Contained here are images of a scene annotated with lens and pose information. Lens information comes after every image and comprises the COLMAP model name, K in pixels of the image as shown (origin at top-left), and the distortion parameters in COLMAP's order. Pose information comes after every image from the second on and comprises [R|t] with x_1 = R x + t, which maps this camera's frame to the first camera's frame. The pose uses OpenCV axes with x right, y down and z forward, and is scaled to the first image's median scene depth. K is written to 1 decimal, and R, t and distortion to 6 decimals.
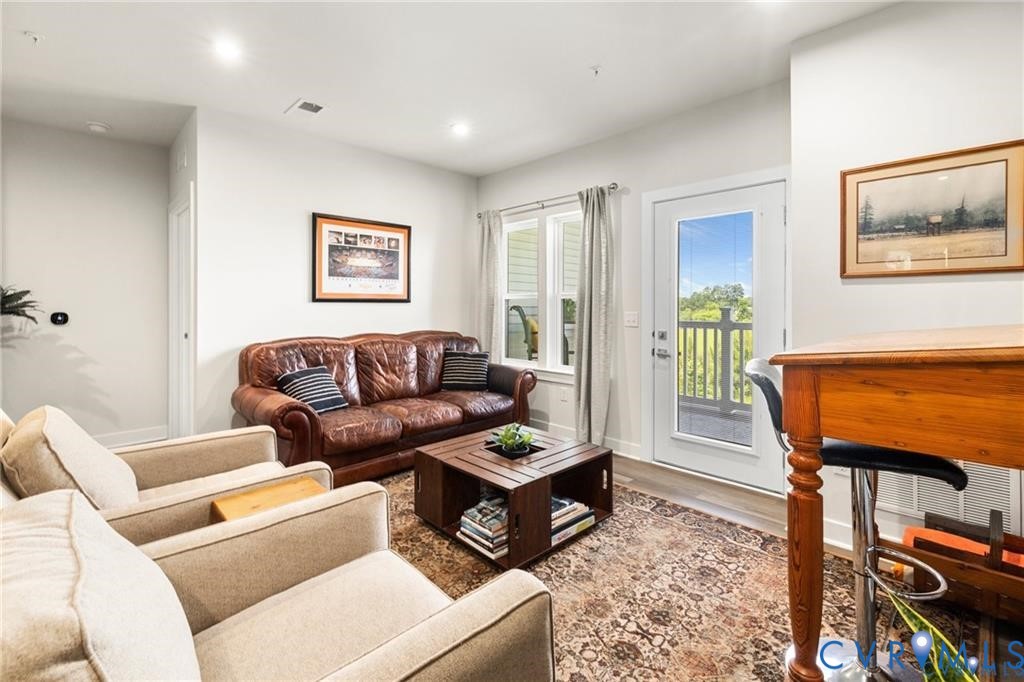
lens RADIAL K [[450.8, 0, 510.7], [0, 450.8, 307.3], [0, 0, 1]] dist [0.000097, 0.000033]
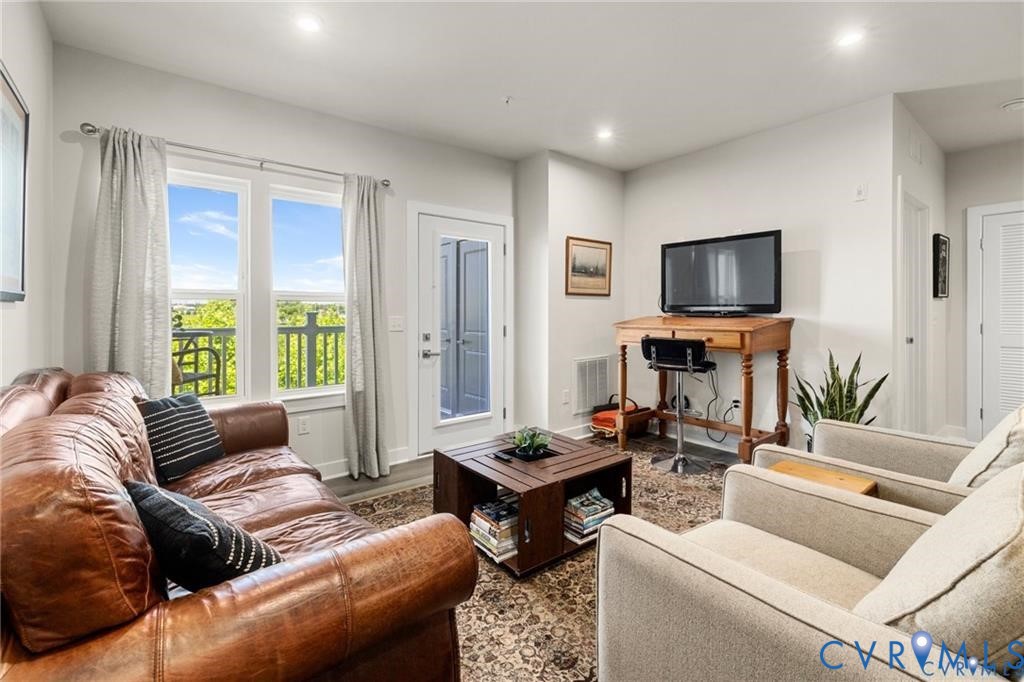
lens RADIAL K [[444.8, 0, 510.0], [0, 444.8, 313.8], [0, 0, 1]] dist [-0.001987, -0.000186]
pose [[0.108121, -0.004979, 0.994125, -0.696568], [0.005014, 0.999977, 0.004463, 0.002059], [-0.994125, 0.004502, 0.108143, 0.667593]]
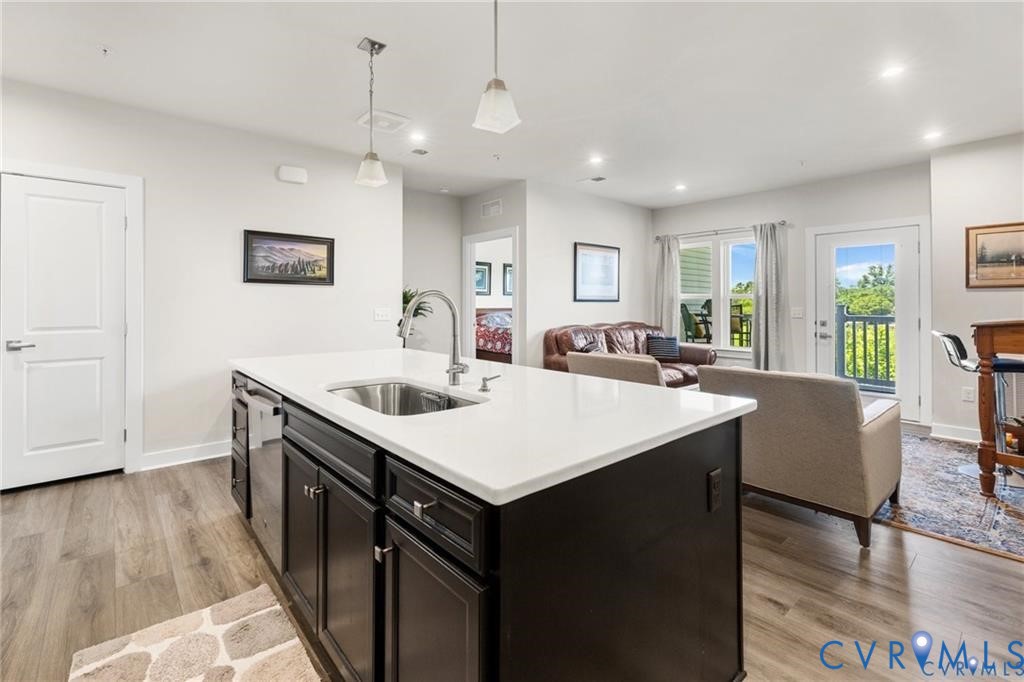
lens RADIAL K [[456.3, 0, 512.8], [0, 456.3, 300.0], [0, 0, 1]] dist [0.001259, 0.000189]
pose [[0.998839, -0.003185, -0.048062, -0.606986], [0.002716, 0.999948, -0.009823, -0.003293], [0.048091, 0.009681, 0.998796, -0.552851]]
